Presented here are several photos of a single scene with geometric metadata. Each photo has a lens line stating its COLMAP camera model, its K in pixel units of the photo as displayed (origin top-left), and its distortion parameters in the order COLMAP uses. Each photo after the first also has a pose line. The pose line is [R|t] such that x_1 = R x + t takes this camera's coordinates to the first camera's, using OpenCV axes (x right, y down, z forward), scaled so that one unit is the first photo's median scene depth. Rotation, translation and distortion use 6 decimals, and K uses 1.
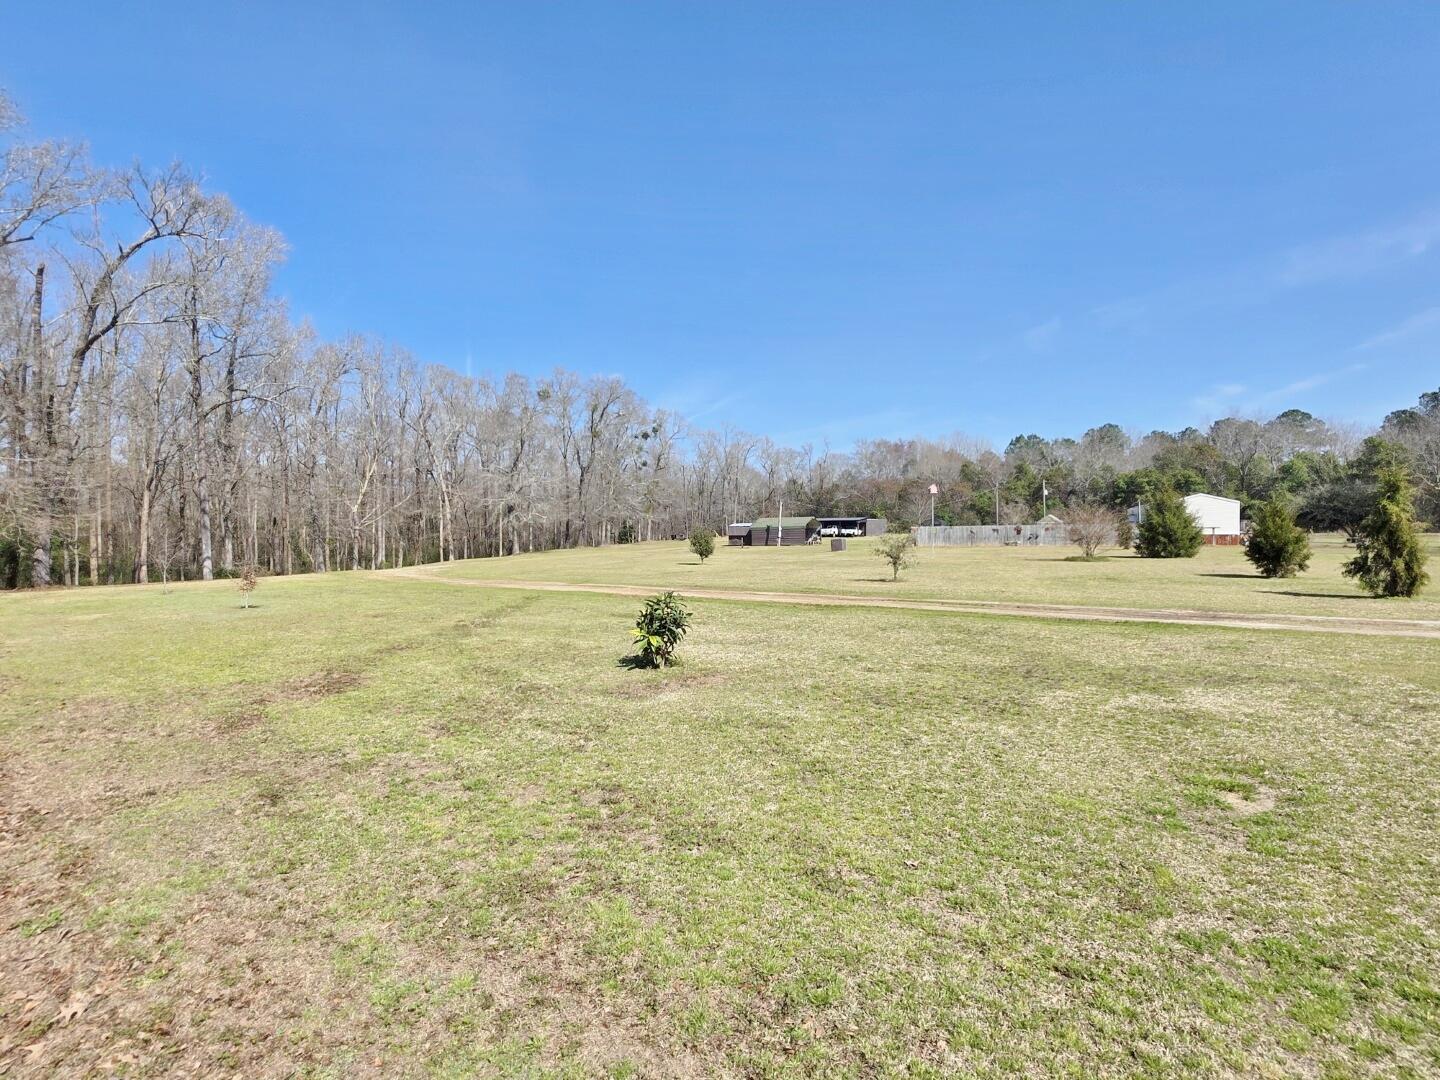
lens RADIAL K [[706.8, 0, 720.0], [0, 706.8, 540.0], [0, 0, 1]] dist [0.001830, 0.000335]
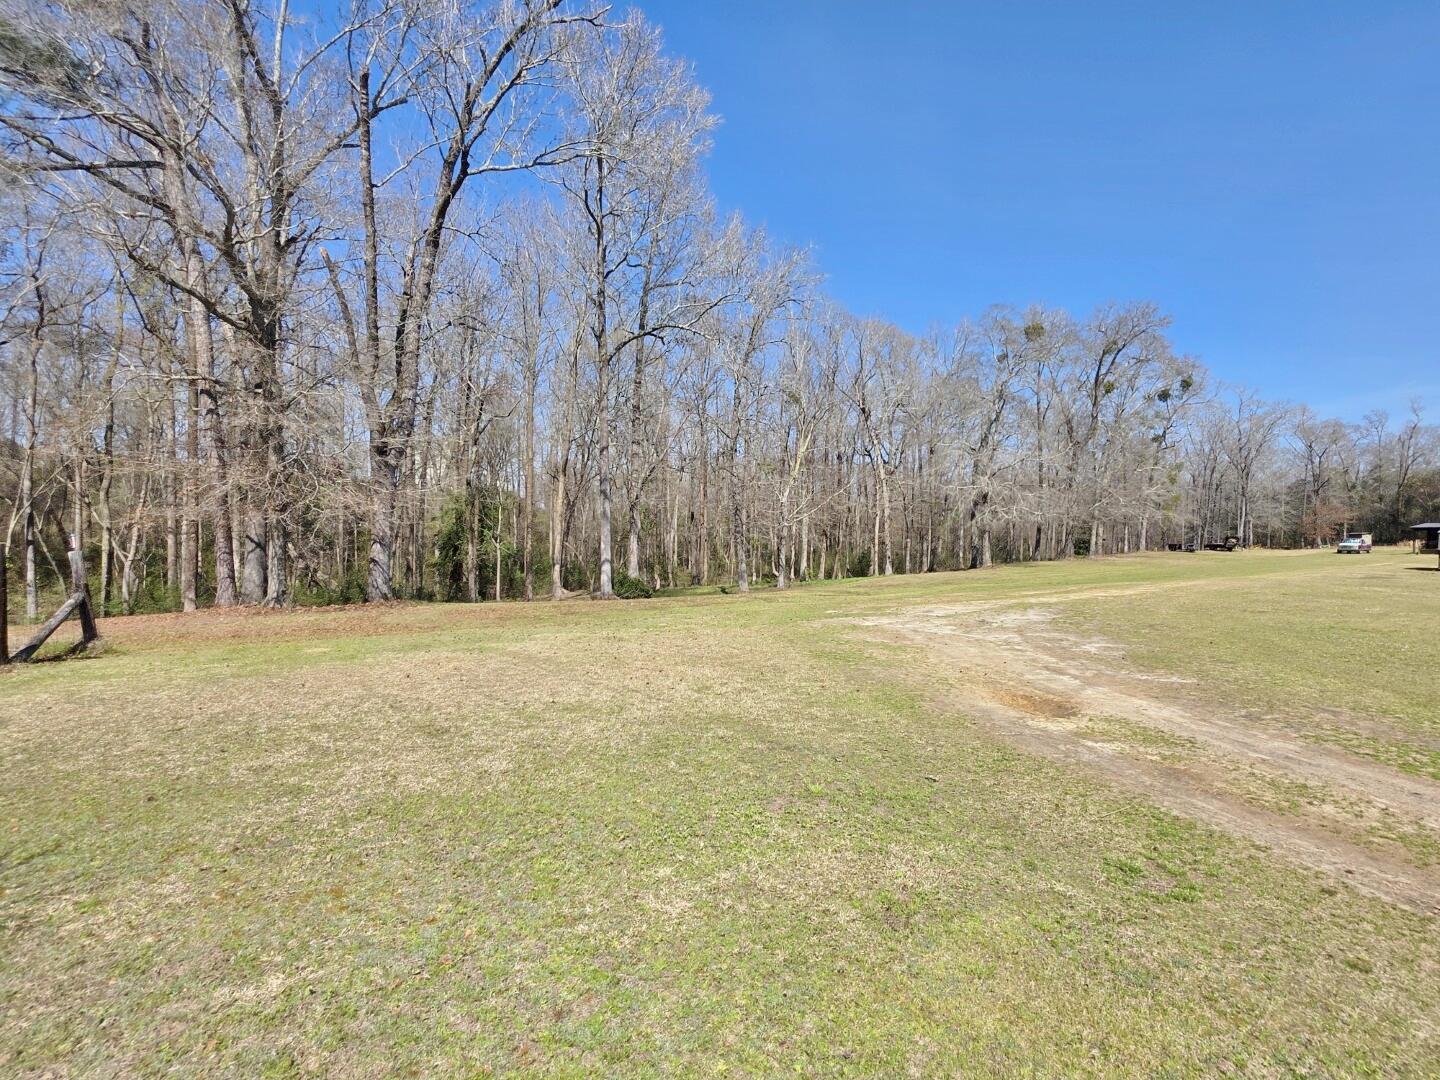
lens RADIAL K [[706.8, 0, 720.0], [0, 706.8, 540.0], [0, 0, 1]] dist [0.001830, 0.000335]
pose [[0.863155, 0.023426, -0.504395, -0.170426], [-0.026508, 0.999648, 0.001065, 0.000176], [0.504243, 0.012451, 0.863472, 0.281614]]
